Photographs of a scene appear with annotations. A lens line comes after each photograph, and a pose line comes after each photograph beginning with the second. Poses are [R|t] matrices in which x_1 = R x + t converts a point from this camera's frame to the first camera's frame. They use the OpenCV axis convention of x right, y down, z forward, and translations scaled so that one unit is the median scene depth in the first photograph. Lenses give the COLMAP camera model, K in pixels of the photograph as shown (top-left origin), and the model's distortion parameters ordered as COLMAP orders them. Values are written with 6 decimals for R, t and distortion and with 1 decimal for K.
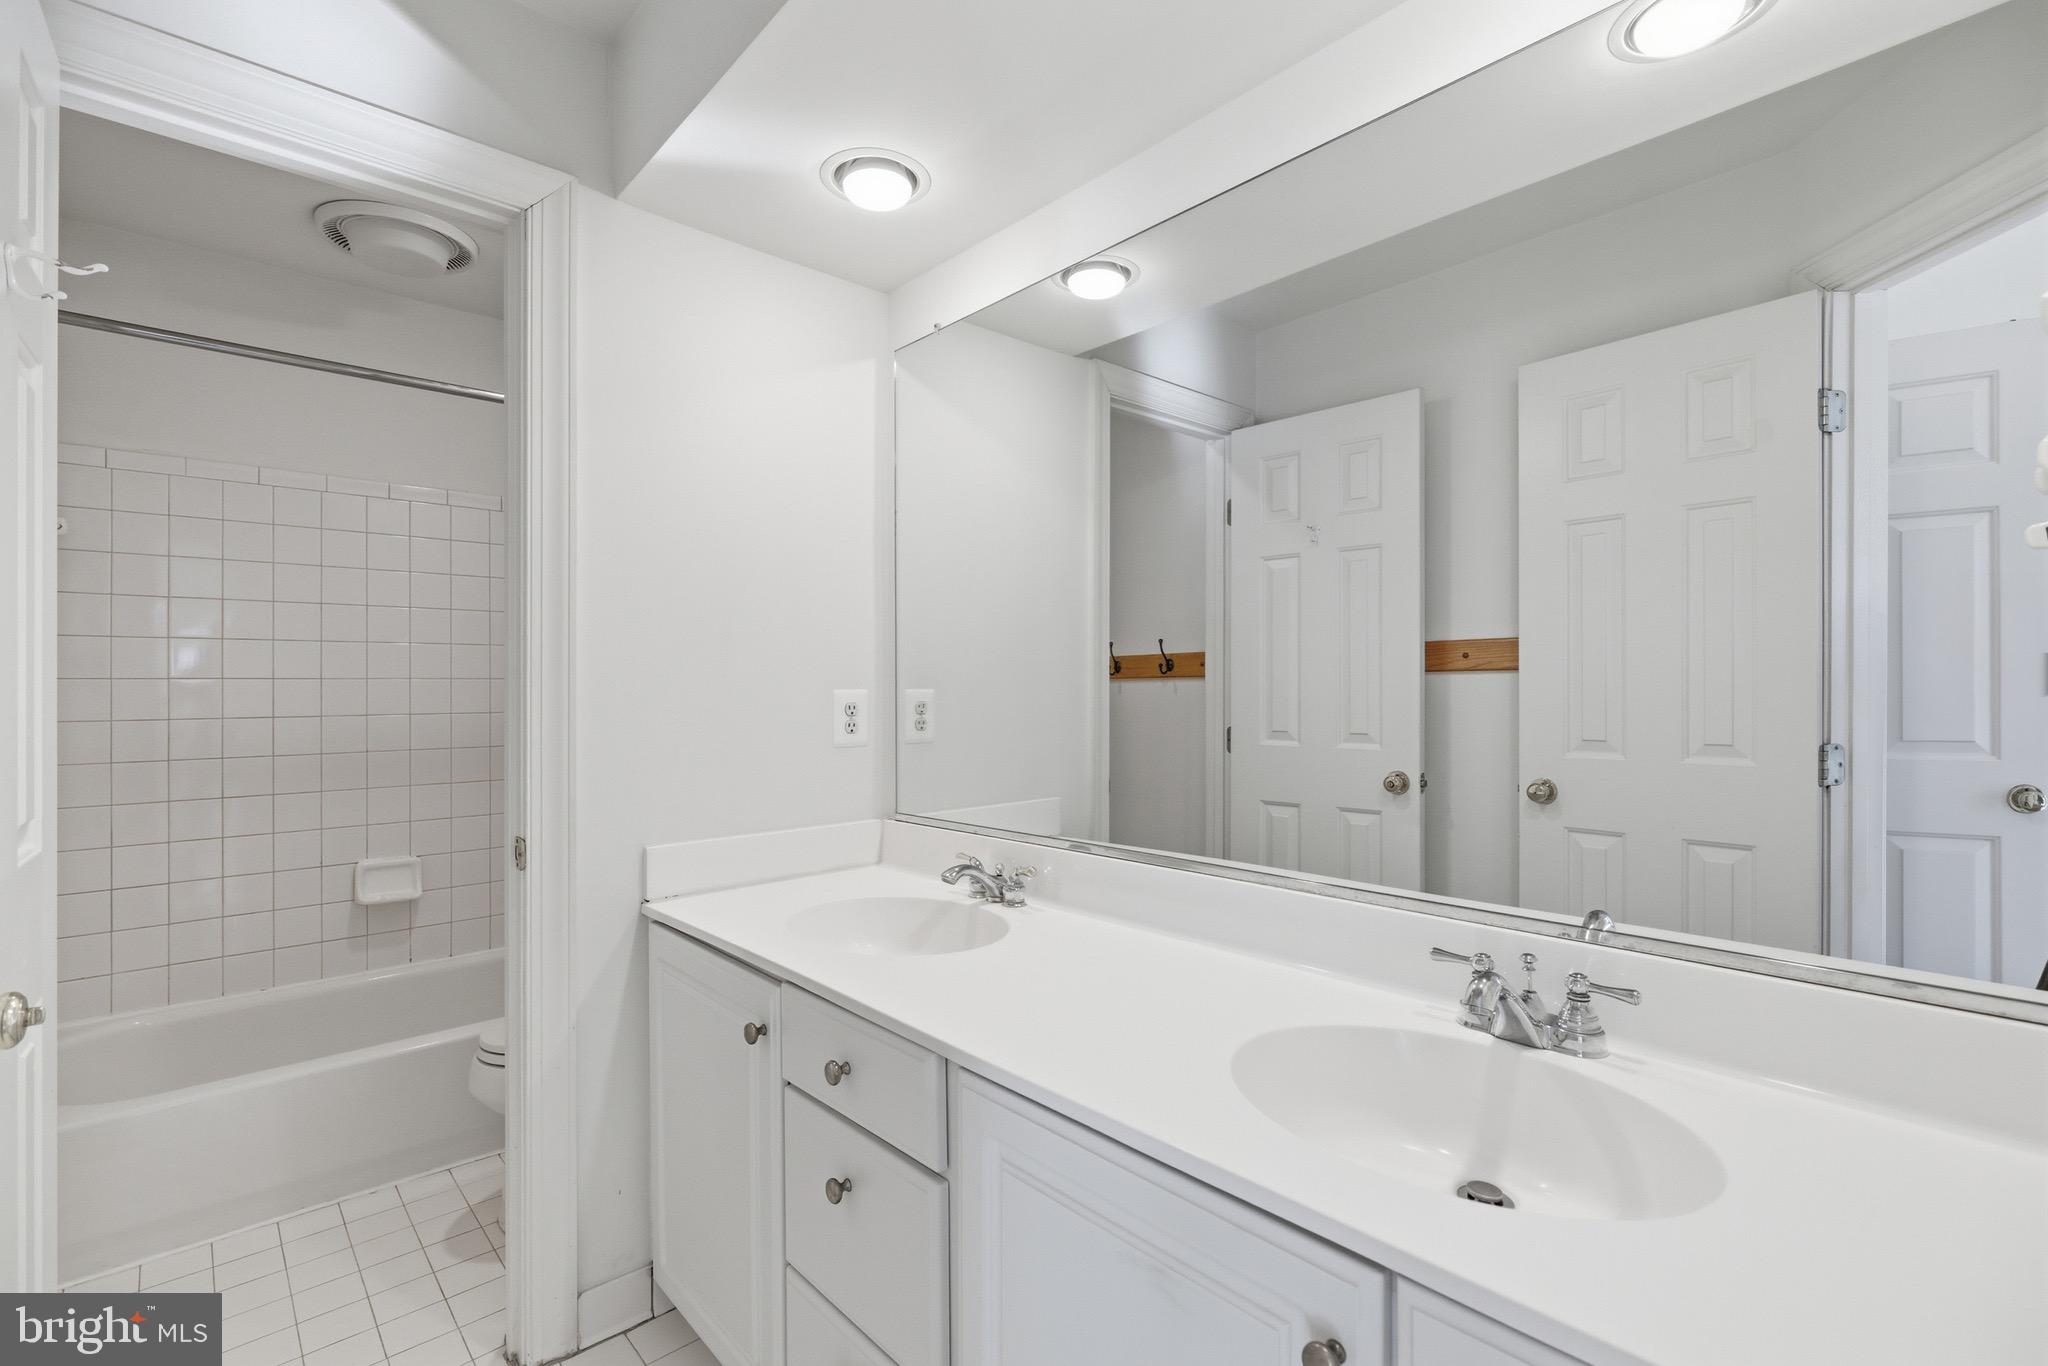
lens RADIAL K [[922.8, 0, 1018.2], [0, 922.8, 686.7], [0, 0, 1]] dist [-0.005672, -0.000666]
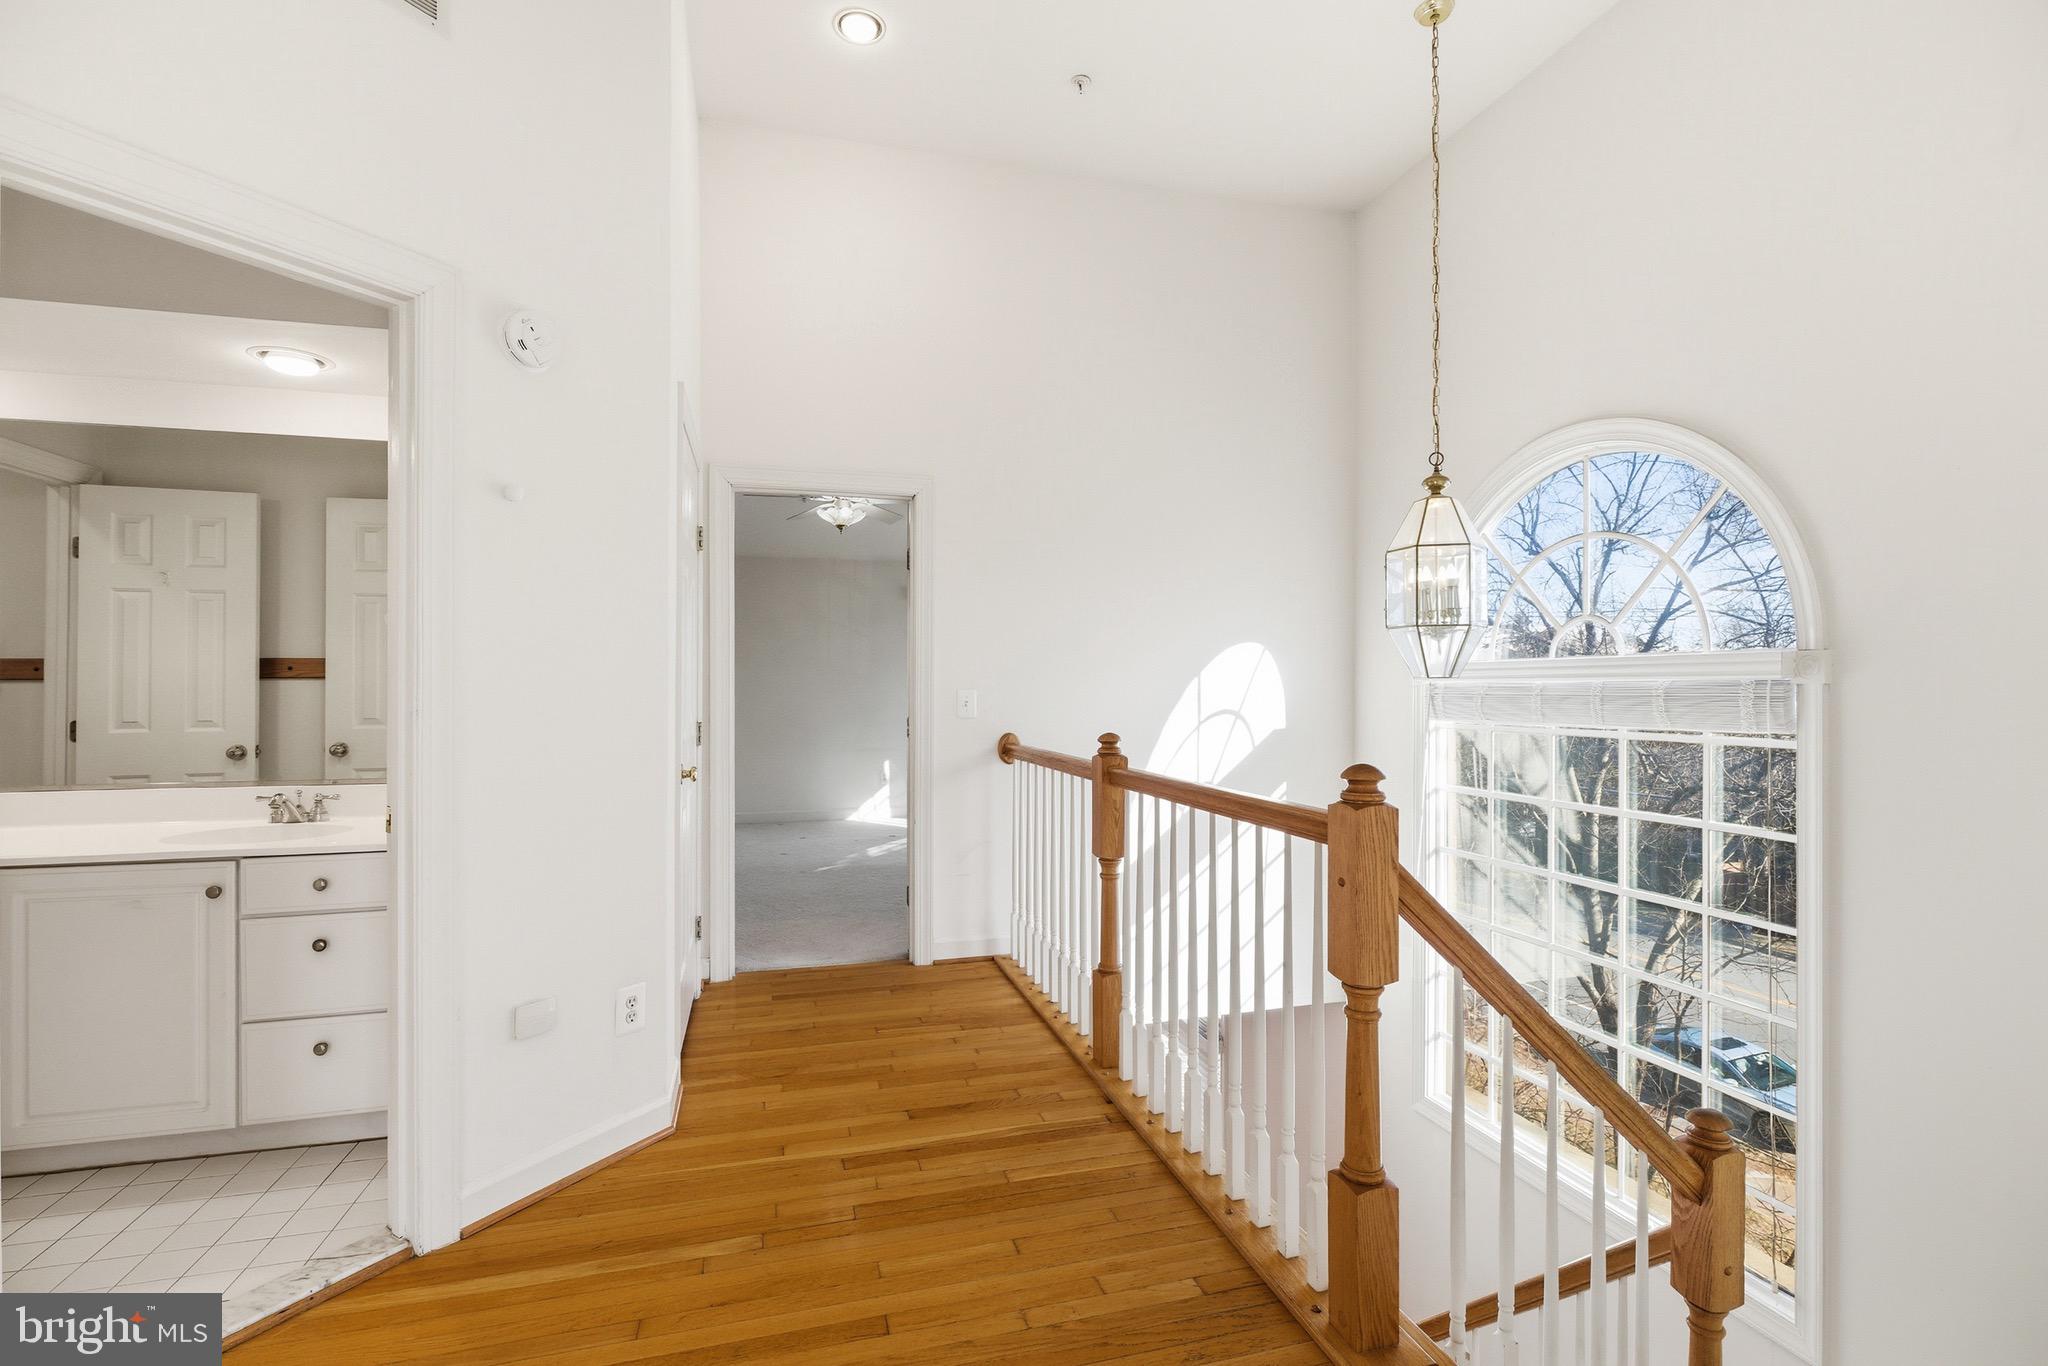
lens RADIAL K [[922.8, 0, 1018.2], [0, 922.8, 686.7], [0, 0, 1]] dist [-0.005672, -0.000666]
pose [[0.456088, 0.003233, 0.889929, -0.339060], [-0.002318, 0.999994, -0.002445, -0.002219], [-0.889931, -0.000948, 0.456093, -0.810883]]
